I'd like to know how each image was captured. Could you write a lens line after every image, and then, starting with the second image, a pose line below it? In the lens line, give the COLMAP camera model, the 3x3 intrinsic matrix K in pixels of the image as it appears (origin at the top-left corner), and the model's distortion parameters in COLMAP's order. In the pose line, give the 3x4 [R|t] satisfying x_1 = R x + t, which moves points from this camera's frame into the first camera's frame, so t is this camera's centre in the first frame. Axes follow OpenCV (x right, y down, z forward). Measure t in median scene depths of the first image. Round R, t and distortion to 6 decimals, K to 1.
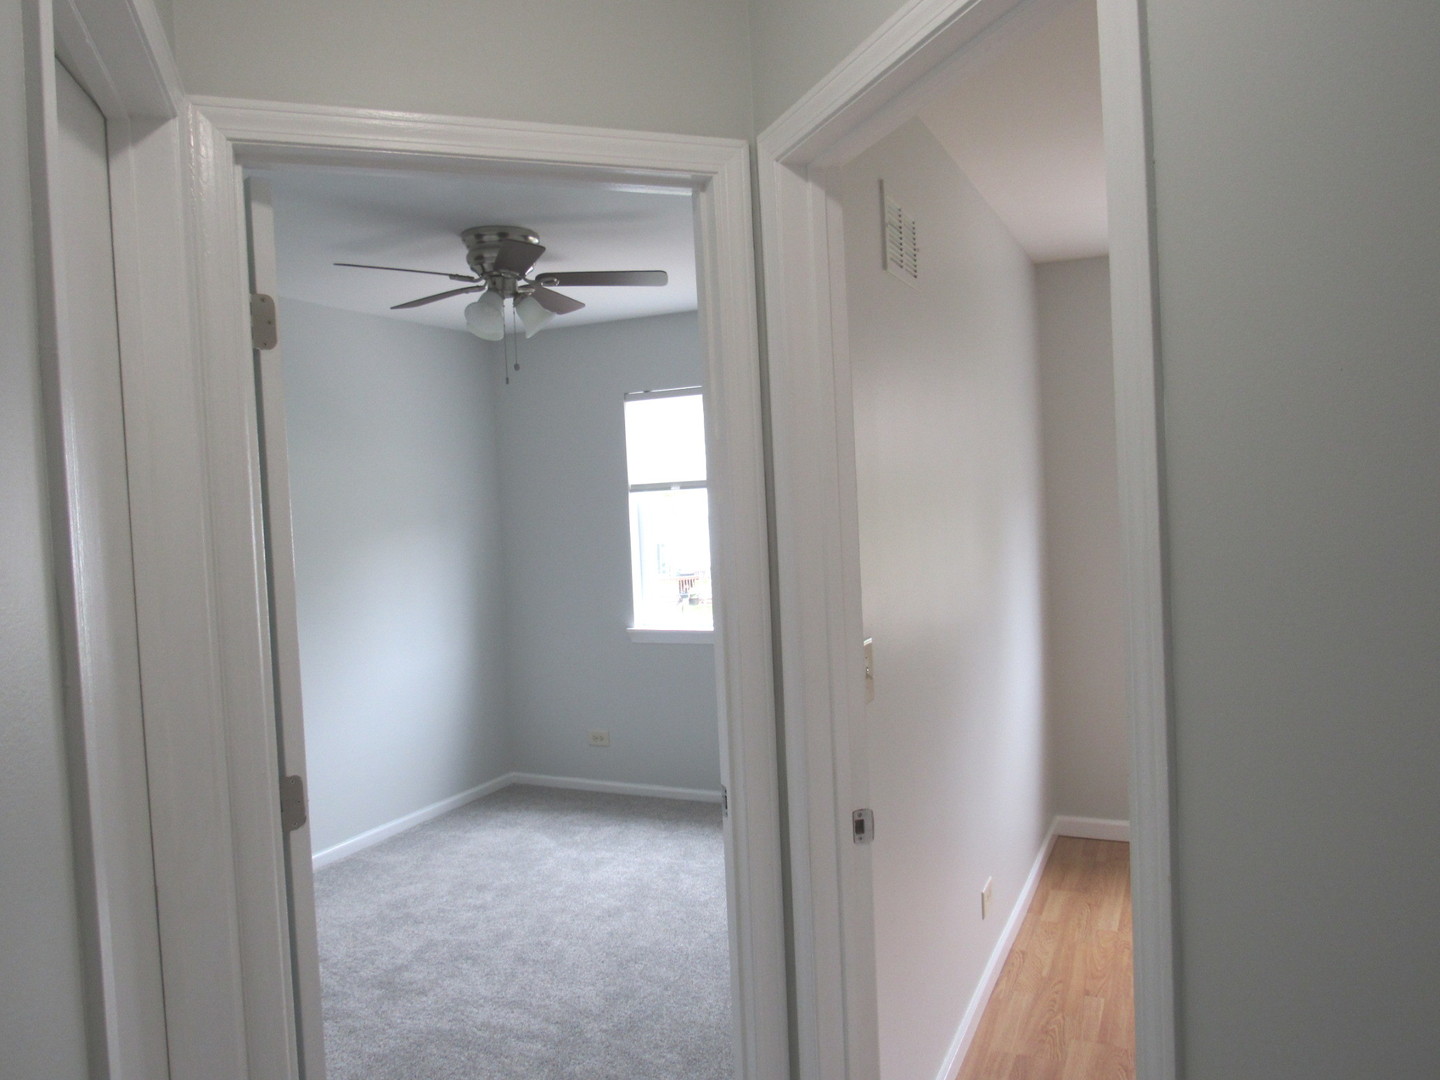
lens RADIAL K [[1028.1, 0, 722.3], [0, 1028.1, 537.9], [0, 0, 1]] dist [-0.031683, 0.005961]
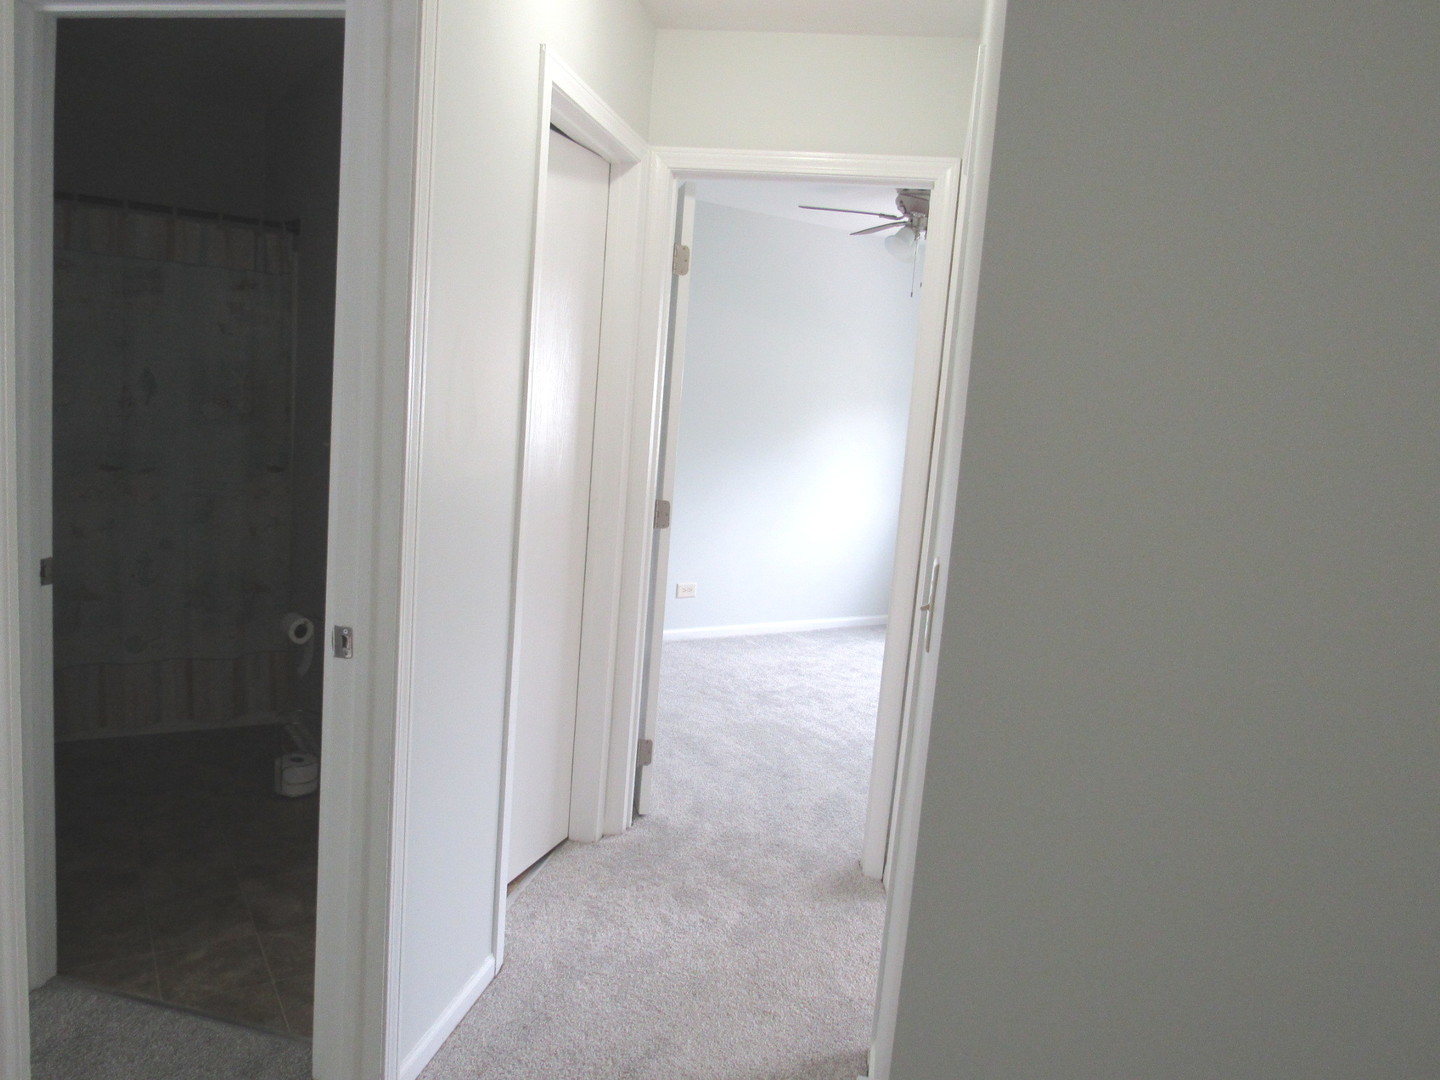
lens RADIAL K [[1028.1, 0, 720.1], [0, 1028.1, 546.0], [0, 0, 1]] dist [-0.031683, 0.005961]
pose [[0.842543, 0.185868, -0.505544, 0.274567], [-0.132194, 0.981224, 0.140440, 0.011942], [0.522155, -0.051497, 0.851294, -0.248920]]
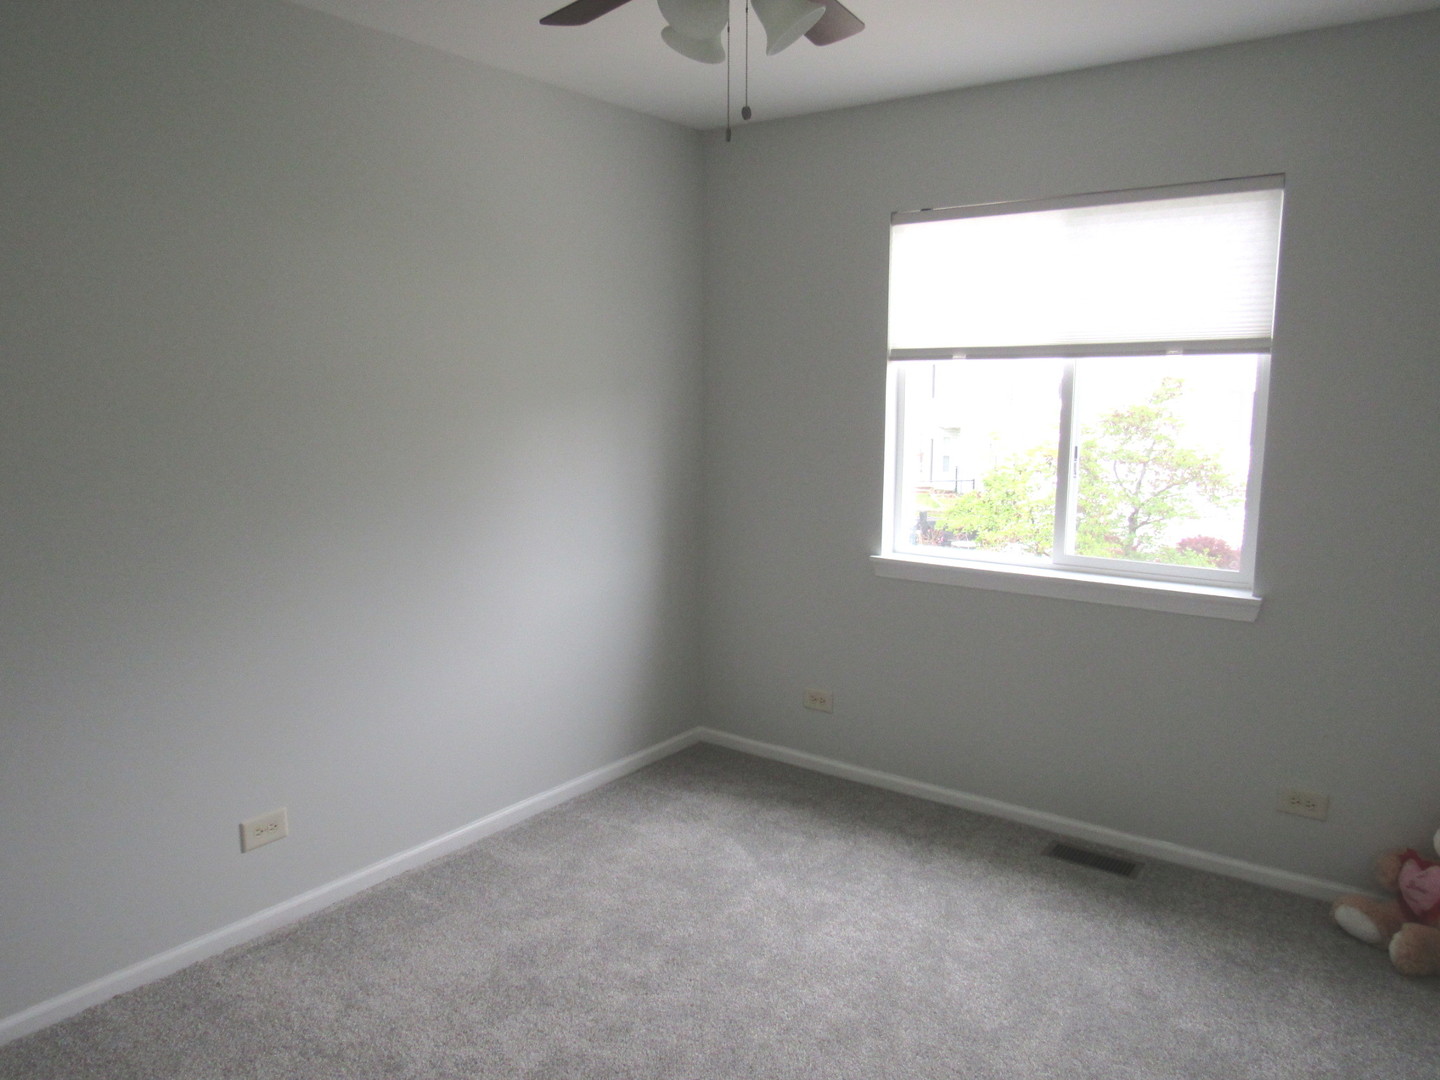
lens RADIAL K [[1028.1, 0, 715.7], [0, 1028.1, 544.9], [0, 0, 1]] dist [-0.031683, 0.005961]
pose [[0.978563, 0.080527, -0.189553, -0.083108], [-0.056266, 0.989907, 0.130070, -0.005965], [0.198115, -0.116617, 0.973217, 0.383123]]
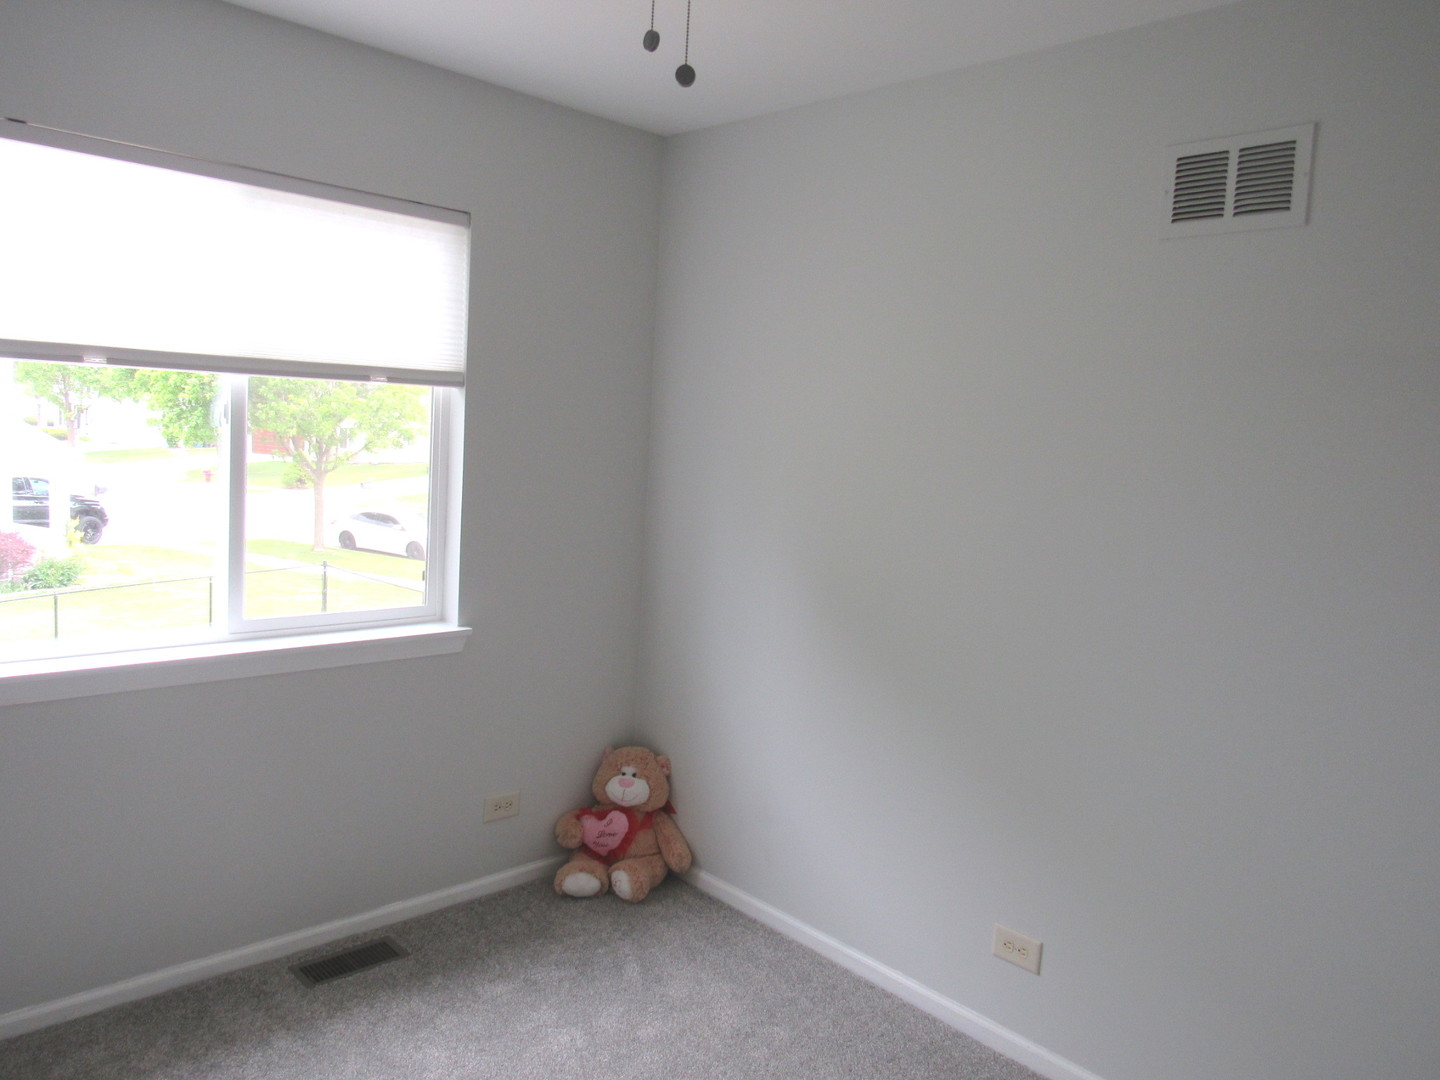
lens RADIAL K [[1028.1, 0, 714.9], [0, 1028.1, 539.7], [0, 0, 1]] dist [-0.031683, 0.005961]
pose [[0.379865, -0.035169, 0.924373, -0.462726], [-0.039831, 0.997728, 0.054328, -0.006159], [-0.924184, -0.057456, 0.377601, 0.722974]]
